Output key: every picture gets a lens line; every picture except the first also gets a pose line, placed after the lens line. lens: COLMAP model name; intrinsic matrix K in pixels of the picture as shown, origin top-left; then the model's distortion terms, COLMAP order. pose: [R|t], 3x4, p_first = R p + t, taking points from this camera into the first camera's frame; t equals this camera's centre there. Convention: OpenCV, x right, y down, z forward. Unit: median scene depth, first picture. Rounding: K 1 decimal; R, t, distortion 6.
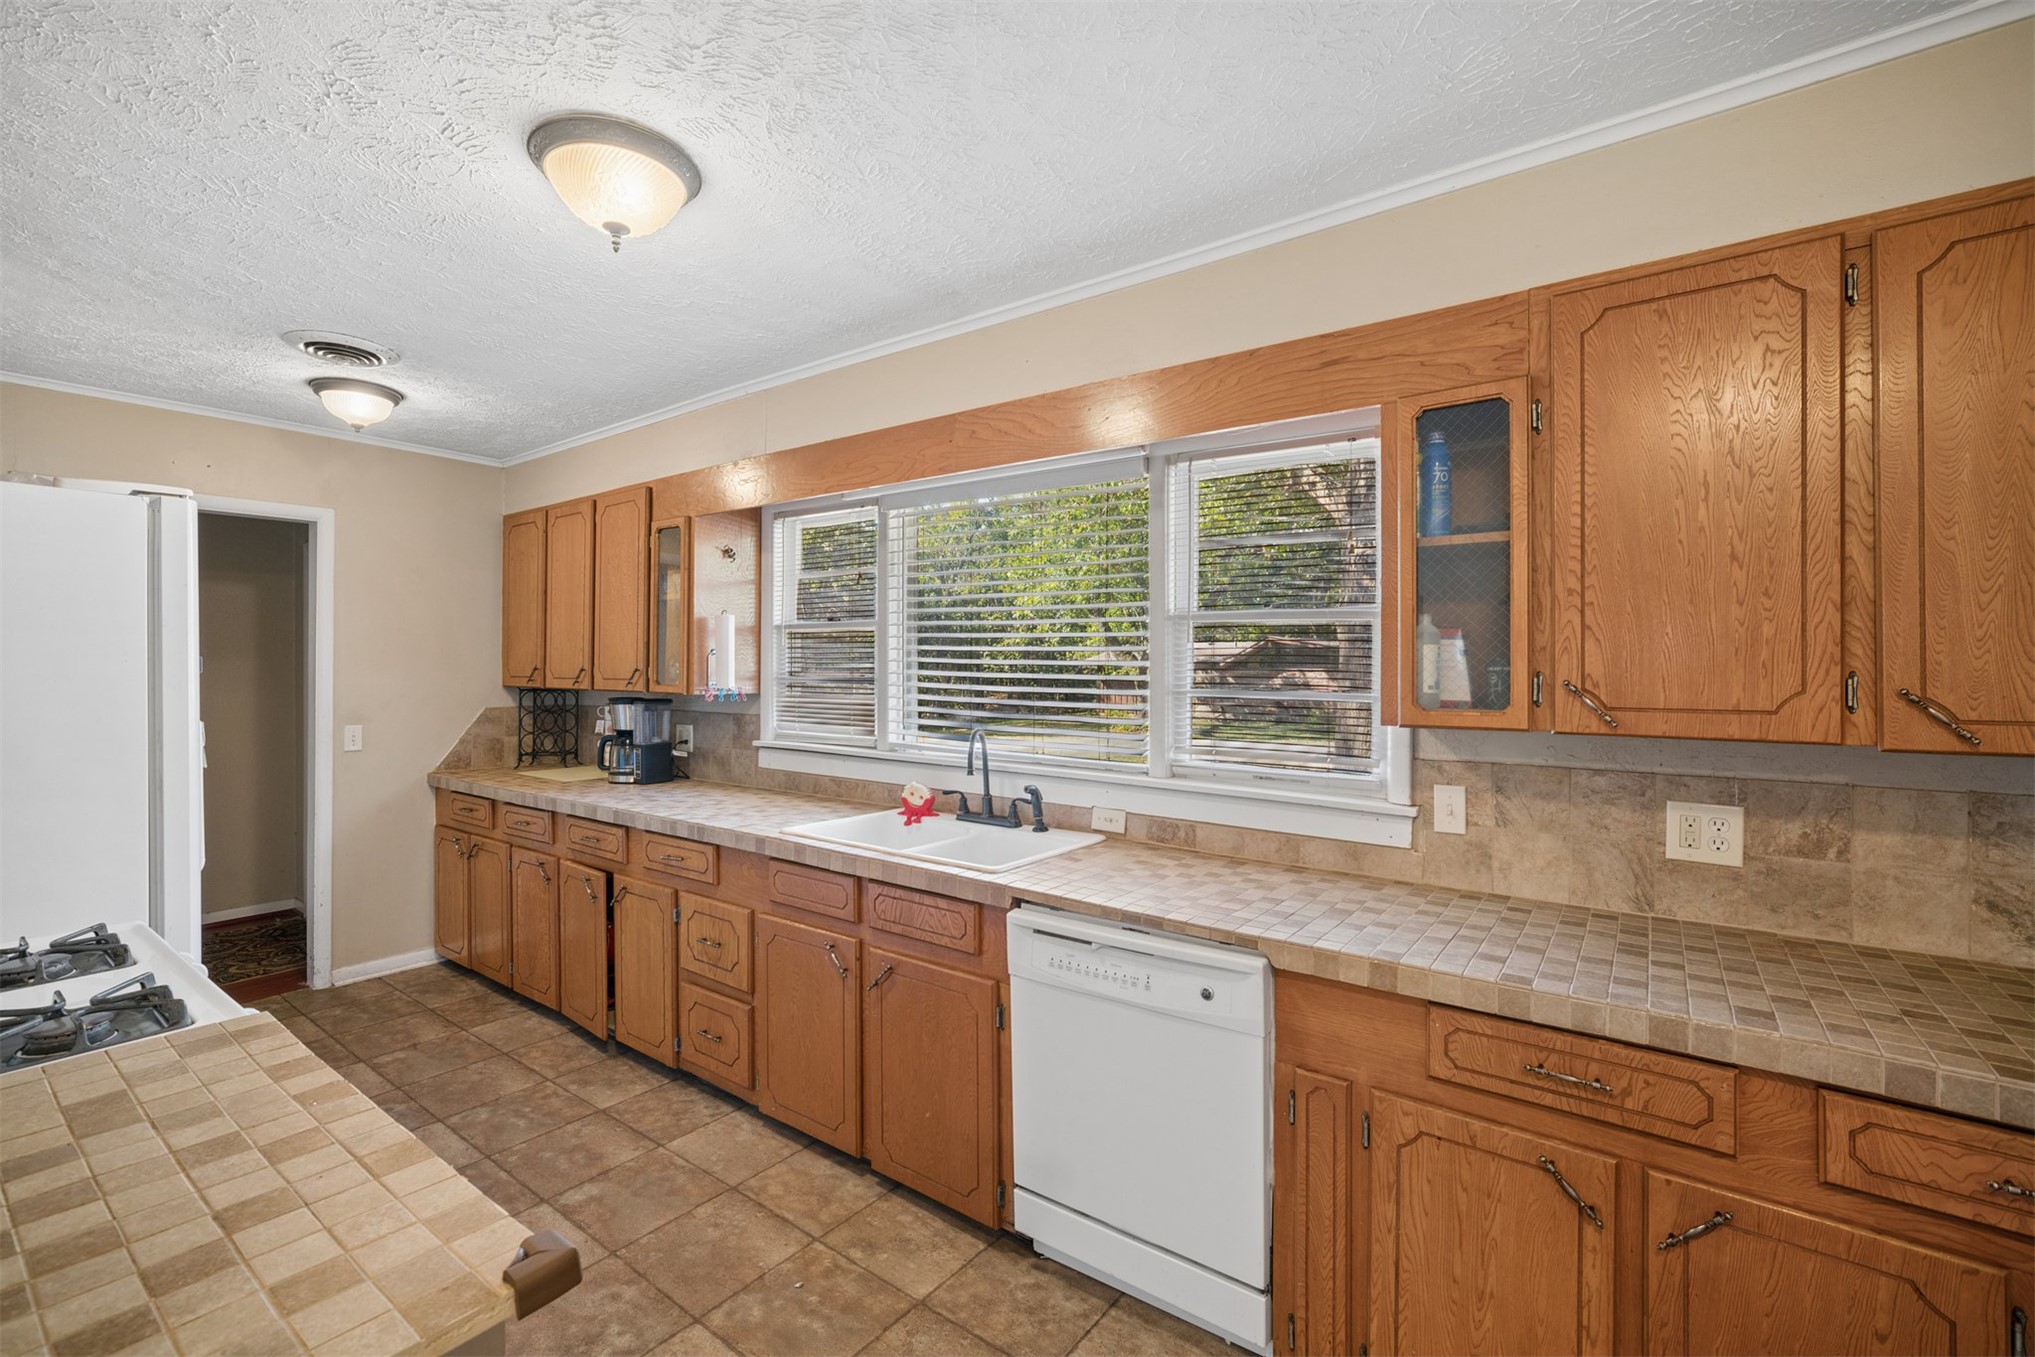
lens RADIAL K [[875.1, 0, 1004.1], [0, 875.1, 664.6], [0, 0, 1]] dist [-0.020436, 0.010904]
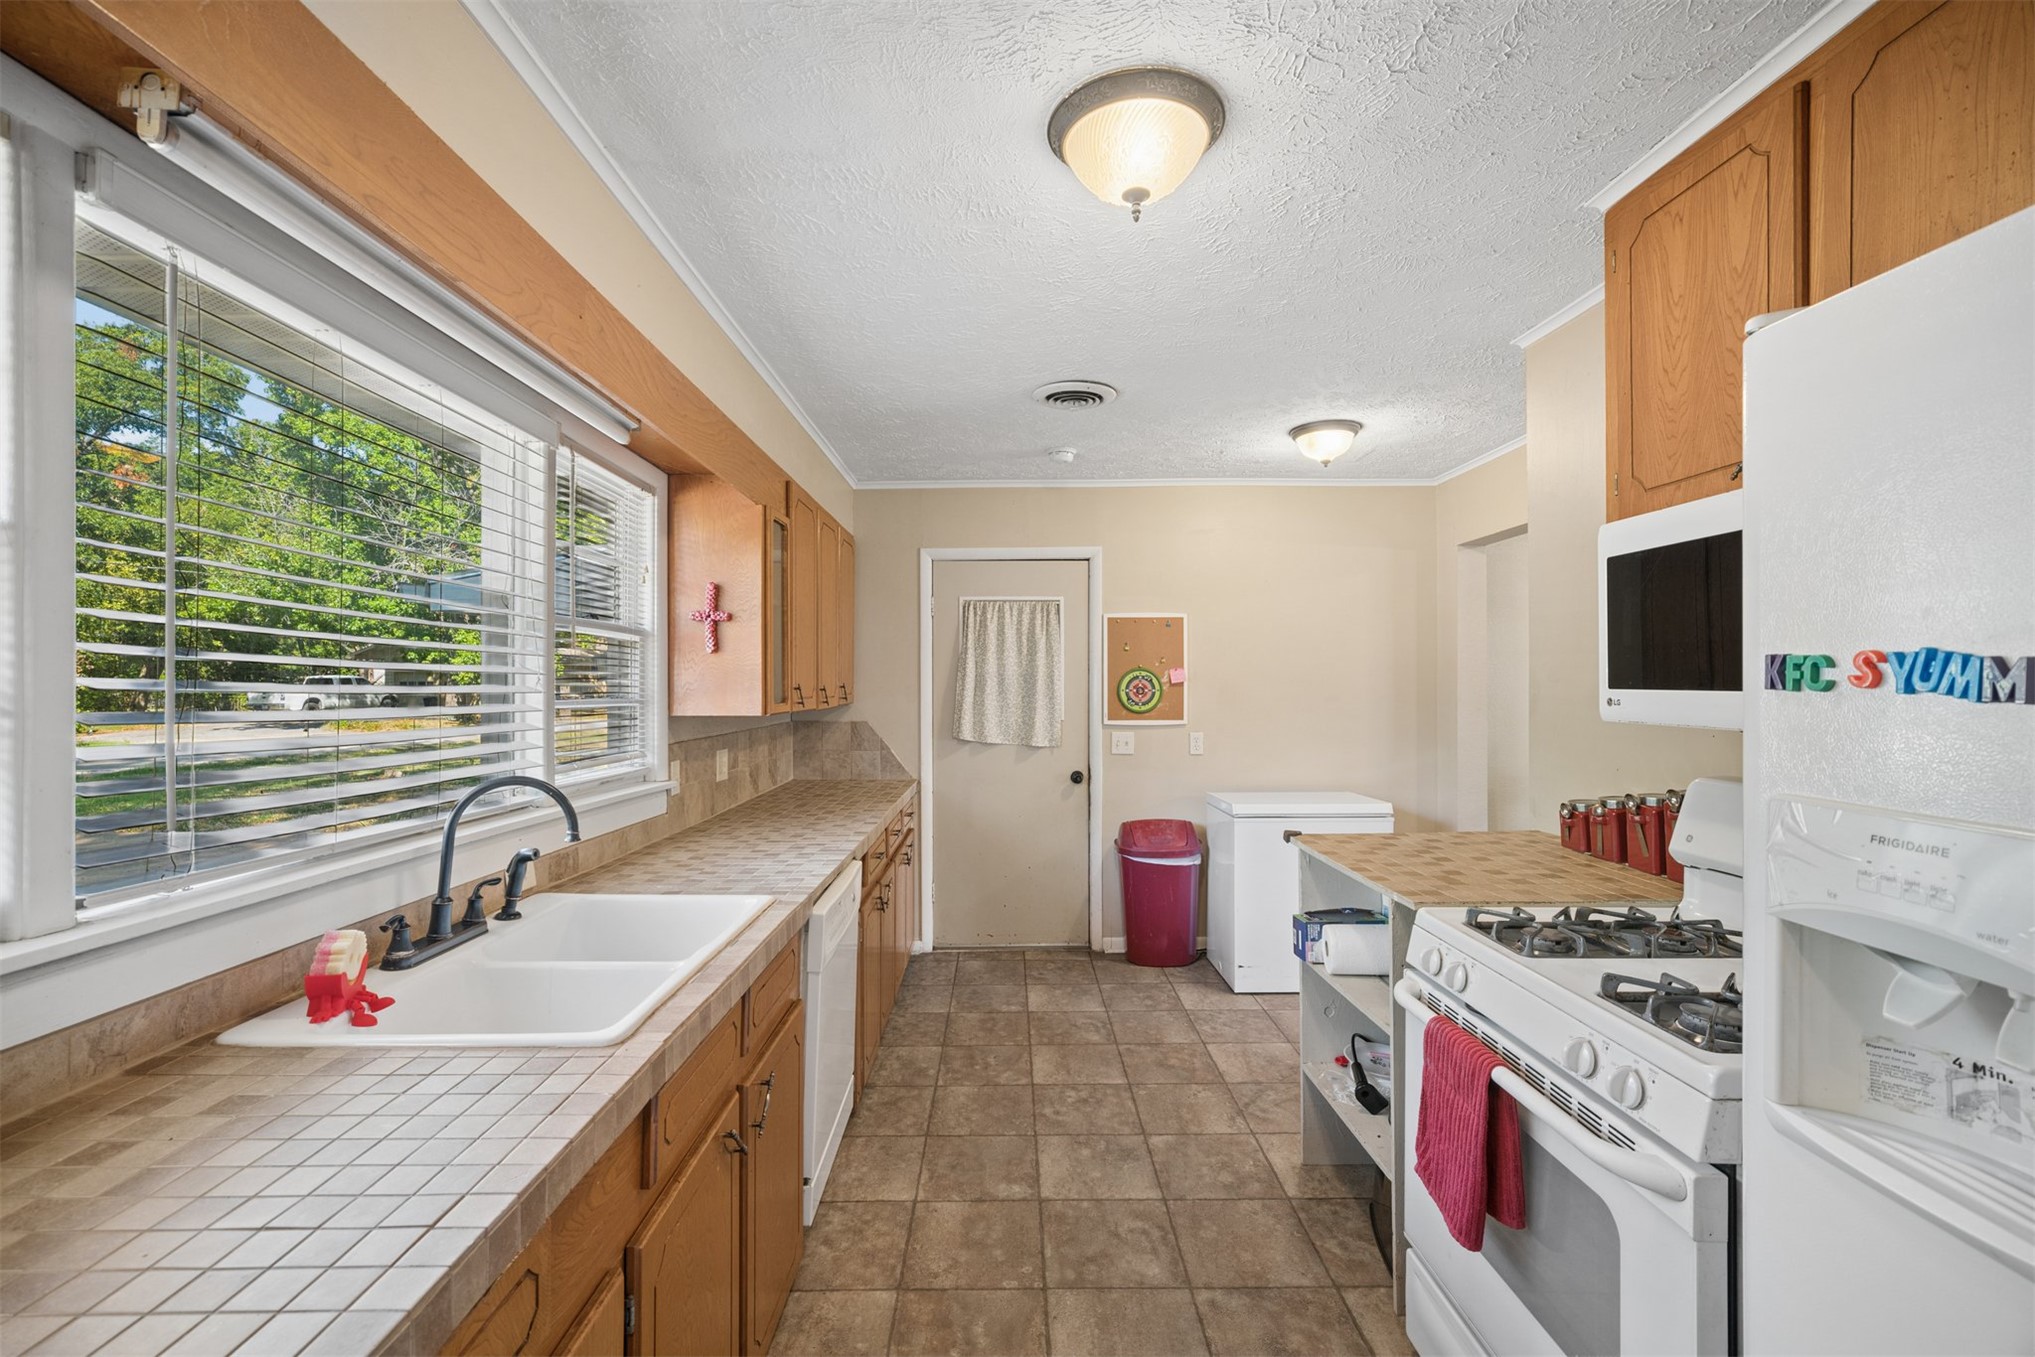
lens RADIAL K [[875.1, 0, 1004.1], [0, 875.1, 664.6], [0, 0, 1]] dist [-0.020436, 0.010904]
pose [[-0.598270, 0.011745, 0.801208, -0.594929], [-0.008316, 0.999748, -0.020866, 0.004489], [-0.801251, -0.019146, -0.598022, 0.901398]]
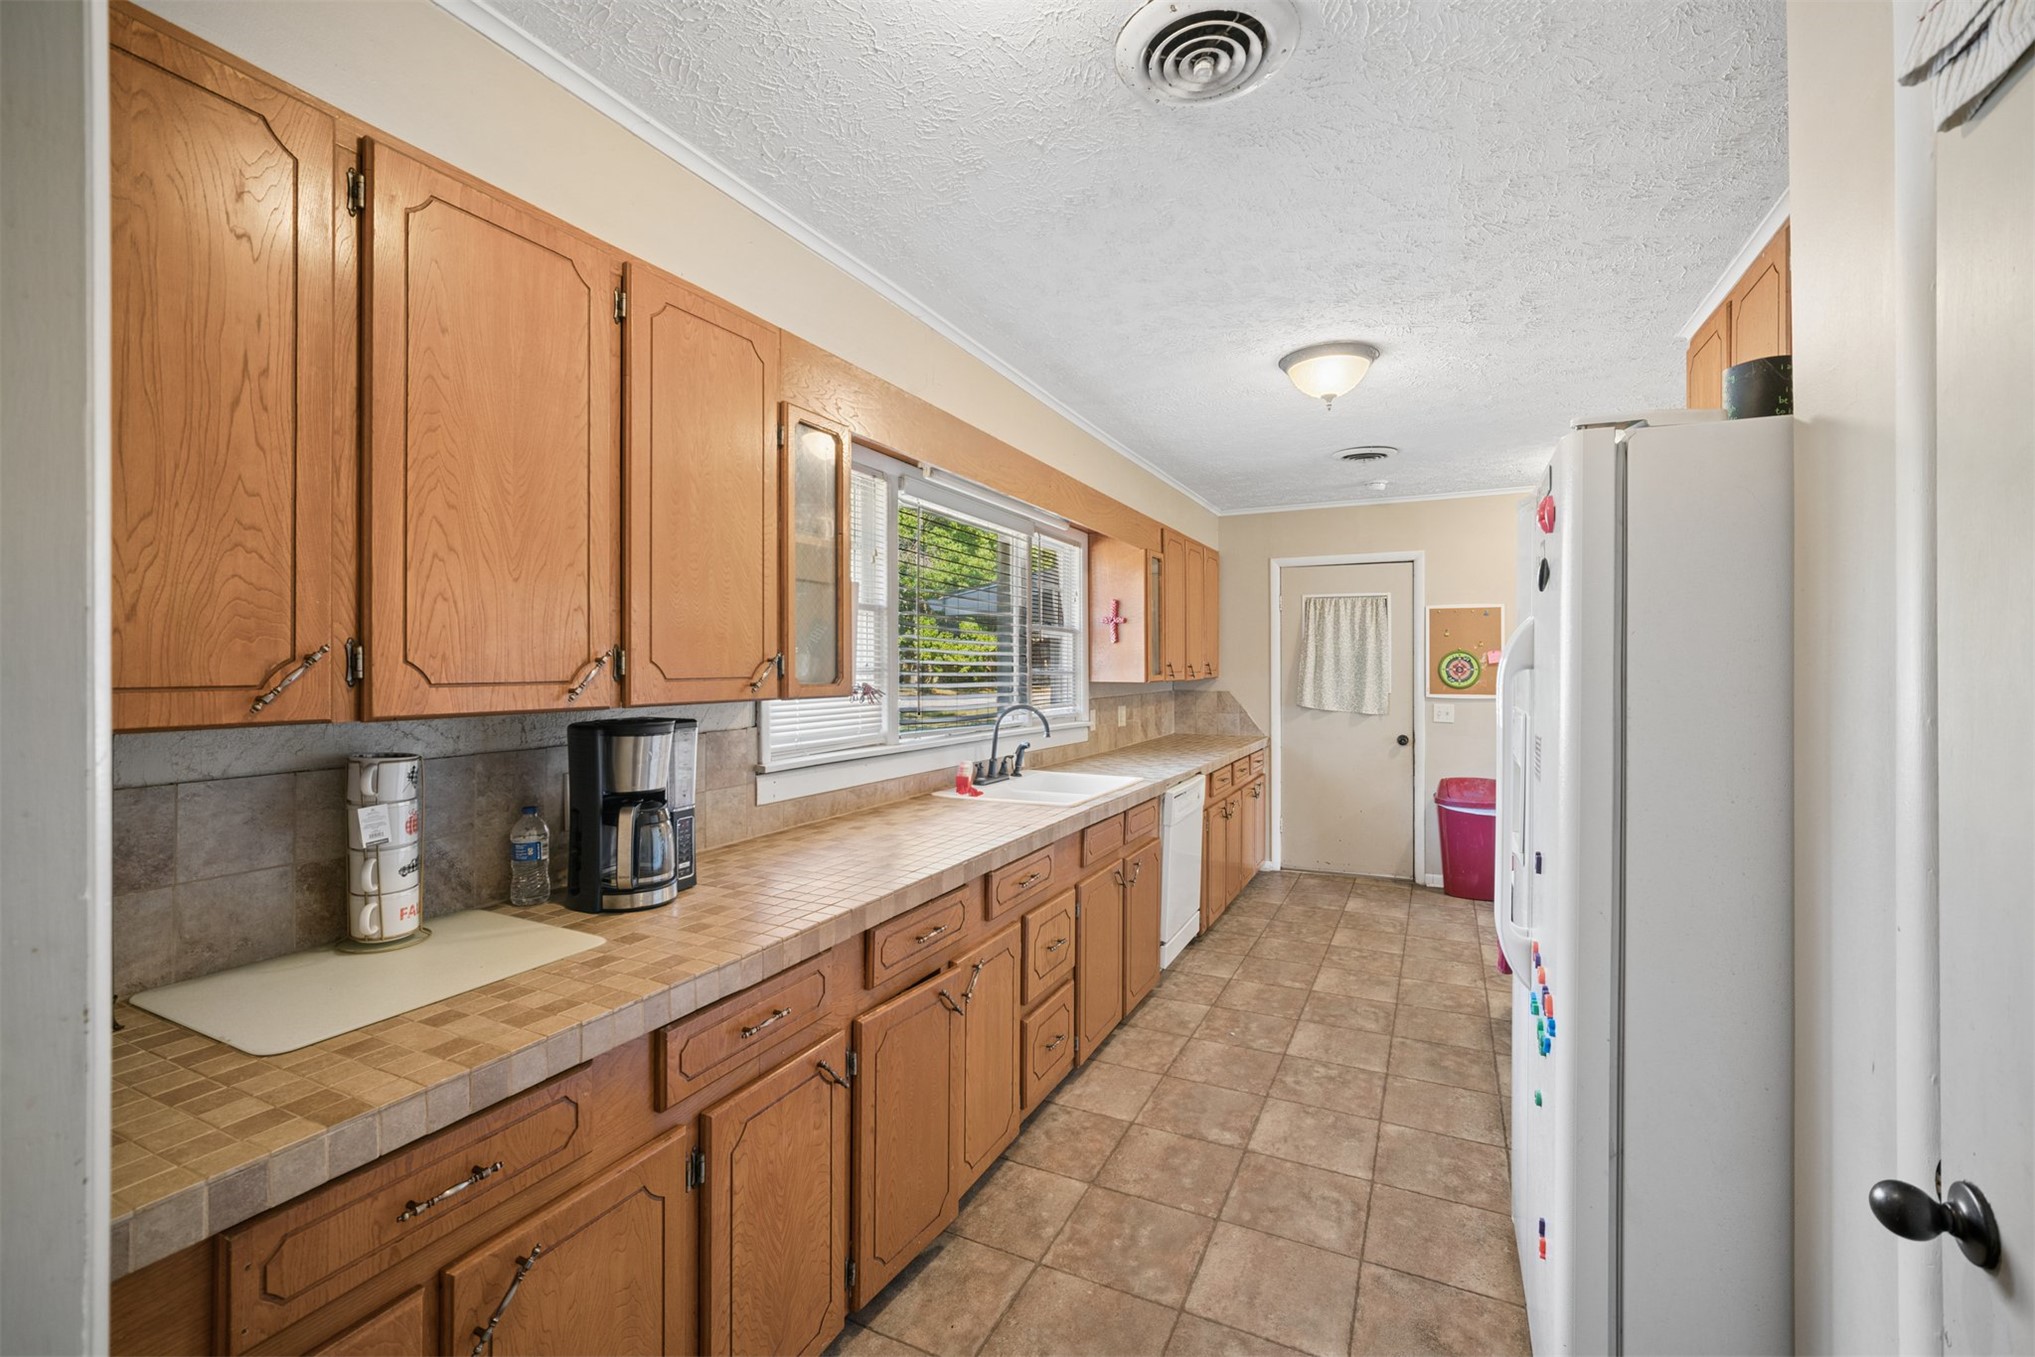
lens RADIAL K [[875.1, 0, 1004.1], [0, 875.1, 664.6], [0, 0, 1]] dist [-0.020436, 0.010904]
pose [[-0.181498, -0.009752, 0.983343, -1.069039], [-0.012149, 0.999897, 0.007674, 0.003146], [-0.983316, -0.010554, -0.181597, 1.042228]]
